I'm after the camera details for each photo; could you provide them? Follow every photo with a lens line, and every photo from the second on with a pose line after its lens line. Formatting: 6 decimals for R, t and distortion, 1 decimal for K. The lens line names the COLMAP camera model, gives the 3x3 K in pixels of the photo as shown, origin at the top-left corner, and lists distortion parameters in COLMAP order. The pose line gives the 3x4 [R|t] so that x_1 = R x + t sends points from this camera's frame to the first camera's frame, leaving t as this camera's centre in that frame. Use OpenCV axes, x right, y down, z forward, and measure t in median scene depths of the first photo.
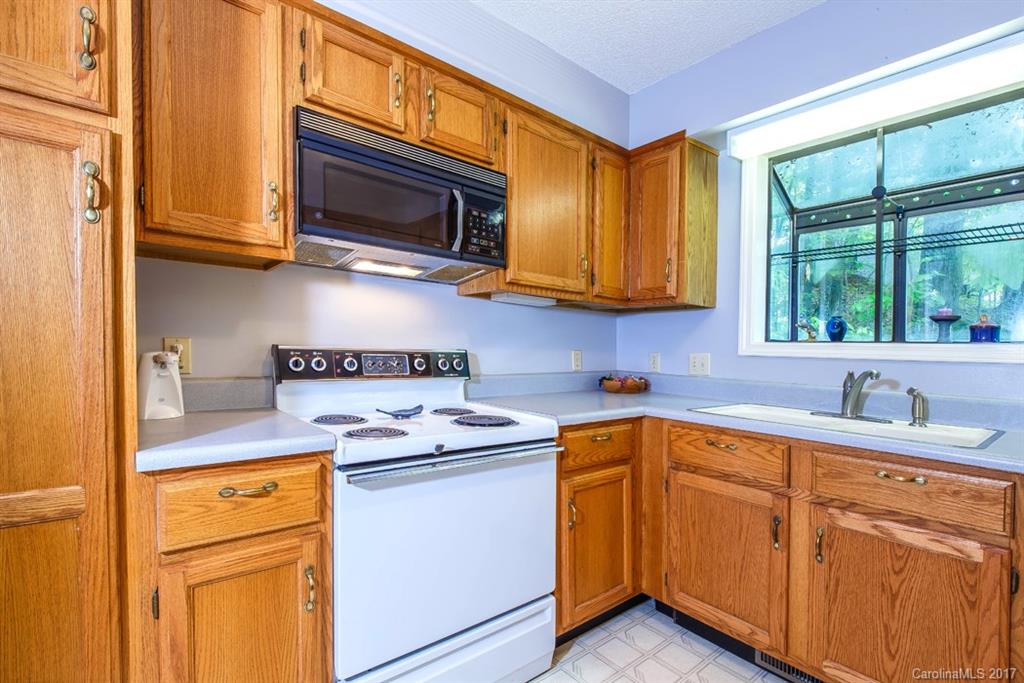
lens RADIAL K [[446.9, 0, 490.5], [0, 446.9, 355.5], [0, 0, 1]] dist [-0.011891, -0.001901]
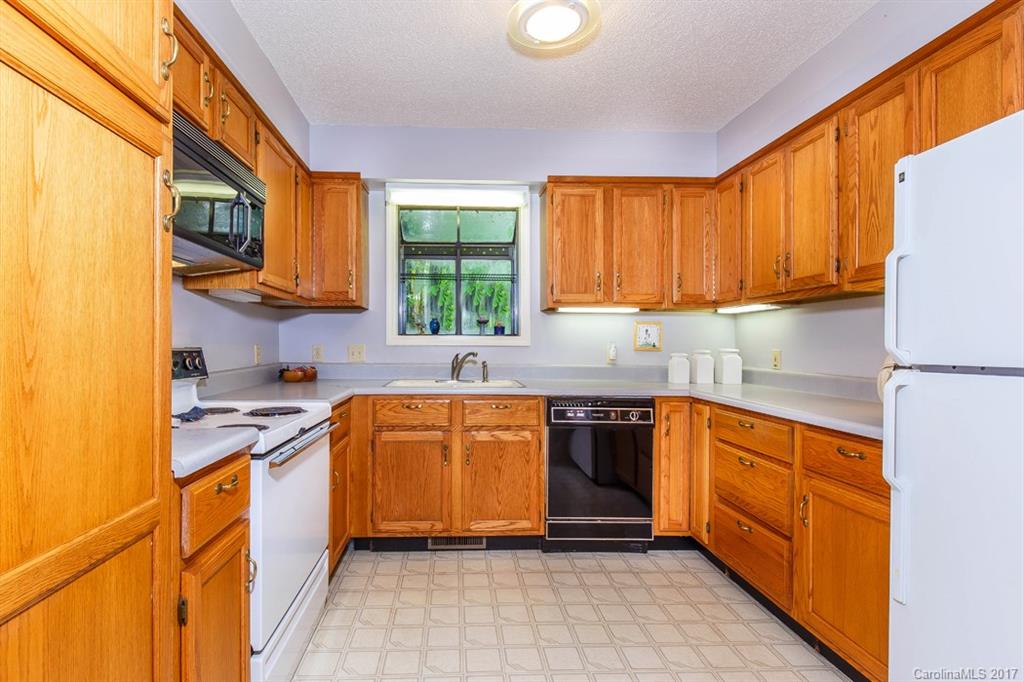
lens RADIAL K [[446.9, 0, 510.1], [0, 446.9, 336.3], [0, 0, 1]] dist [-0.011891, -0.001901]
pose [[0.539439, -0.009276, 0.841974, -0.513884], [0.025016, 0.999674, -0.005014, -0.015468], [-0.841653, 0.023767, 0.539496, -0.070002]]
